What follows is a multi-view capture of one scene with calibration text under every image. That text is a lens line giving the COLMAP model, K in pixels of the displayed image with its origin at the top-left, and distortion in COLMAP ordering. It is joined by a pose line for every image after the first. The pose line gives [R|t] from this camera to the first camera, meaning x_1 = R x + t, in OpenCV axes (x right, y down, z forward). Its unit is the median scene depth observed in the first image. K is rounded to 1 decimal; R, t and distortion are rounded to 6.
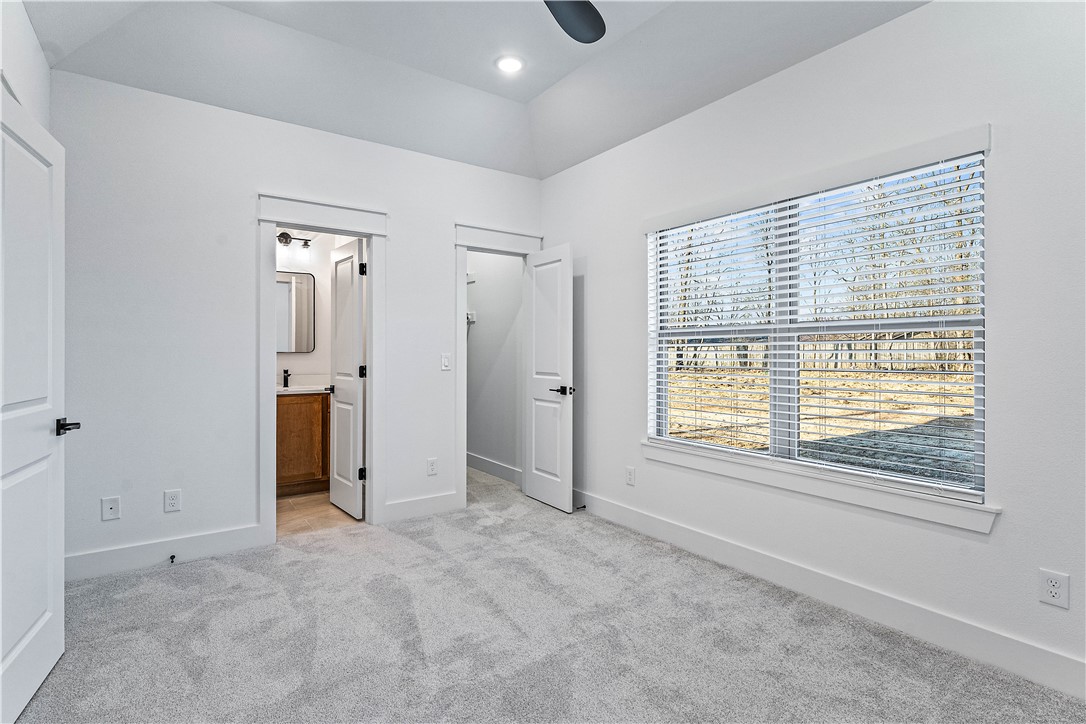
lens RADIAL K [[501.6, 0, 580.9], [0, 501.6, 351.2], [0, 0, 1]] dist [0.000275, 0.000071]
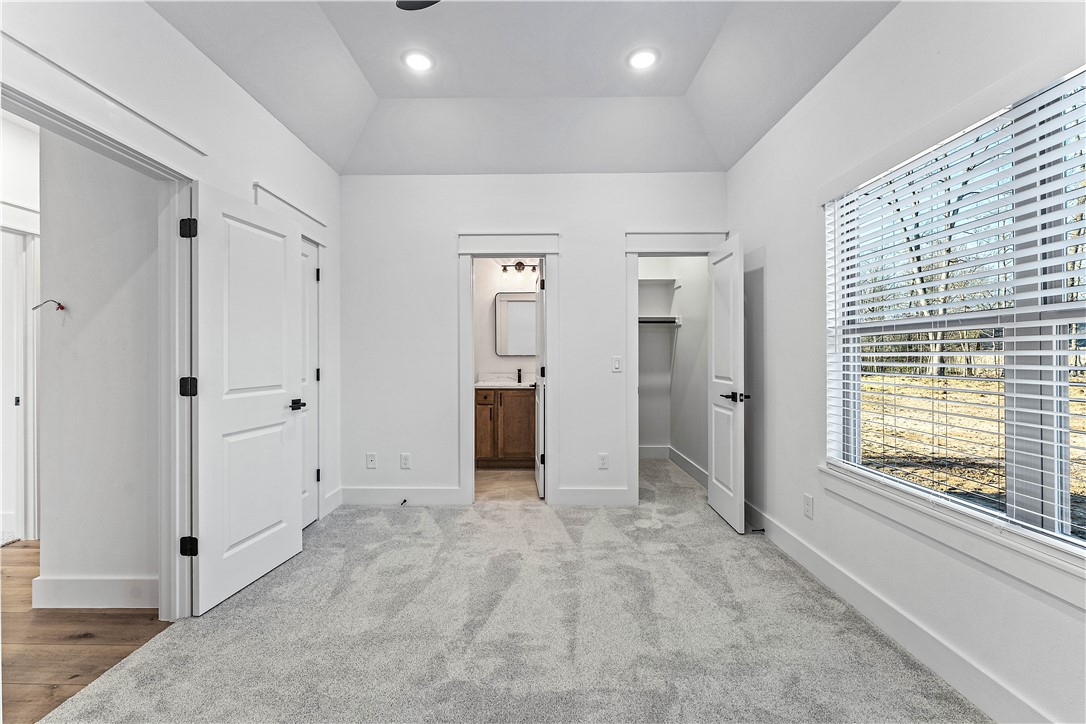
lens RADIAL K [[448.5, 0, 536.5], [0, 448.5, 354.2], [0, 0, 1]] dist [0.000023, 0.000066]
pose [[0.805819, -0.005160, -0.592139, 0.223762], [0.005483, 0.999984, -0.001253, 0.000585], [0.592136, -0.002237, 0.805835, 0.192519]]
